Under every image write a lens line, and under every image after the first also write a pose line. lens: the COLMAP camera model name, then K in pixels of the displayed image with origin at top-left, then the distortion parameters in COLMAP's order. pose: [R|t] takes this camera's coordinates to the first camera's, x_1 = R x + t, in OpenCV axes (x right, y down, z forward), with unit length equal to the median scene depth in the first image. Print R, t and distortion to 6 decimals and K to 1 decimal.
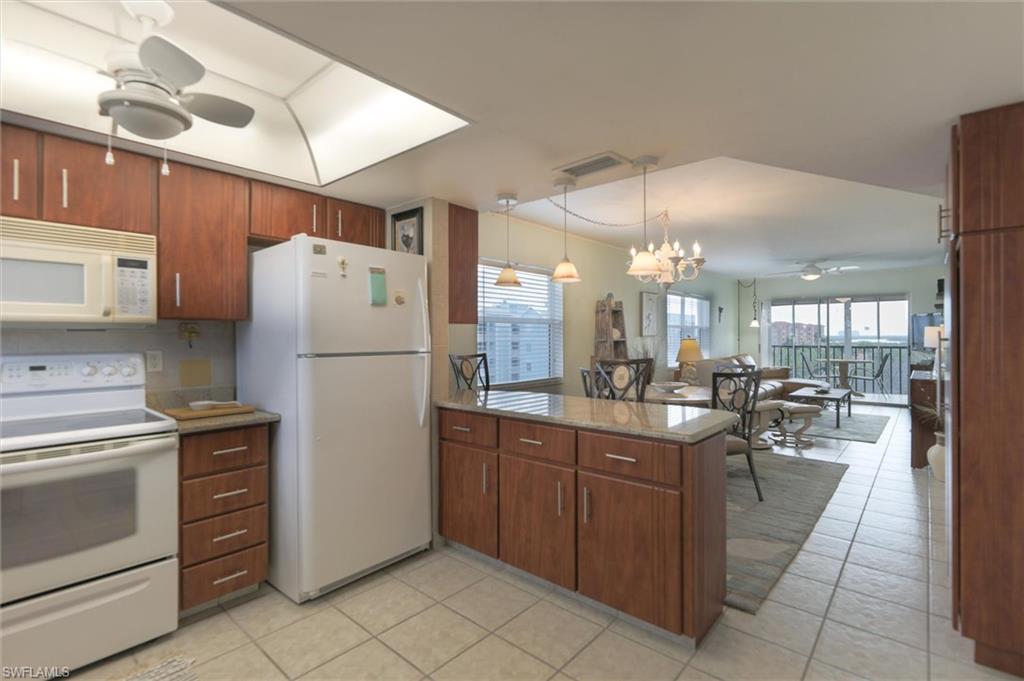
lens RADIAL K [[468.2, 0, 512.0], [0, 468.2, 340.5], [0, 0, 1]] dist [0.000733, 0.000046]
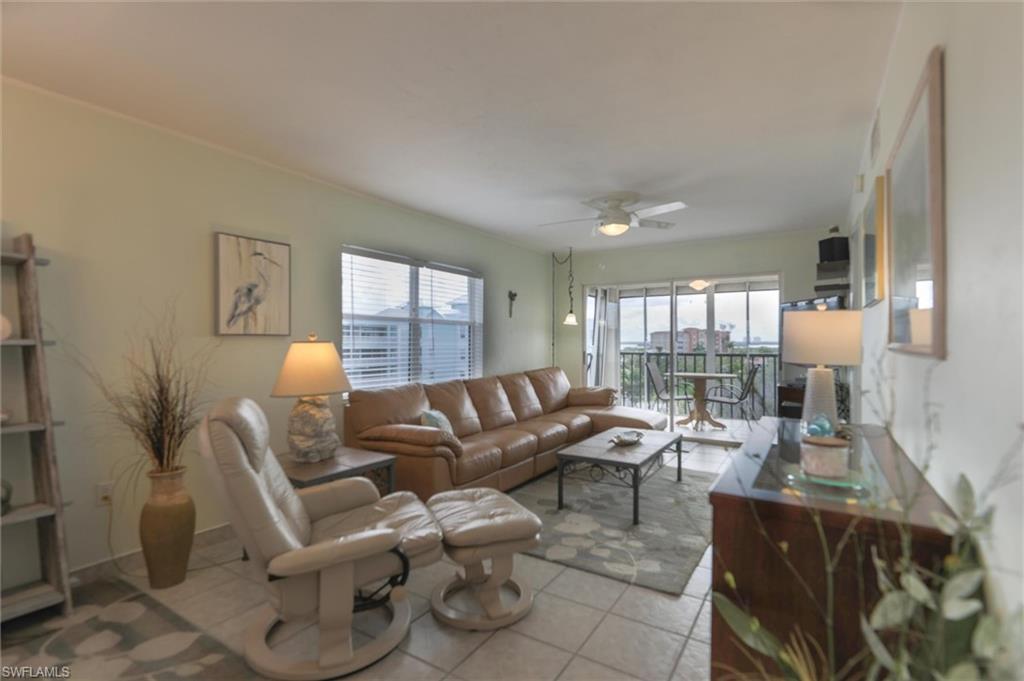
lens RADIAL K [[483.6, 0, 512.0], [0, 483.6, 340.5], [0, 0, 1]] dist [0.000362, 0.000015]
pose [[0.986548, 0.002413, 0.163455, 0.333249], [-0.000665, 0.999942, -0.010751, 0.000511], [-0.163471, 0.010498, 0.986492, 0.360395]]
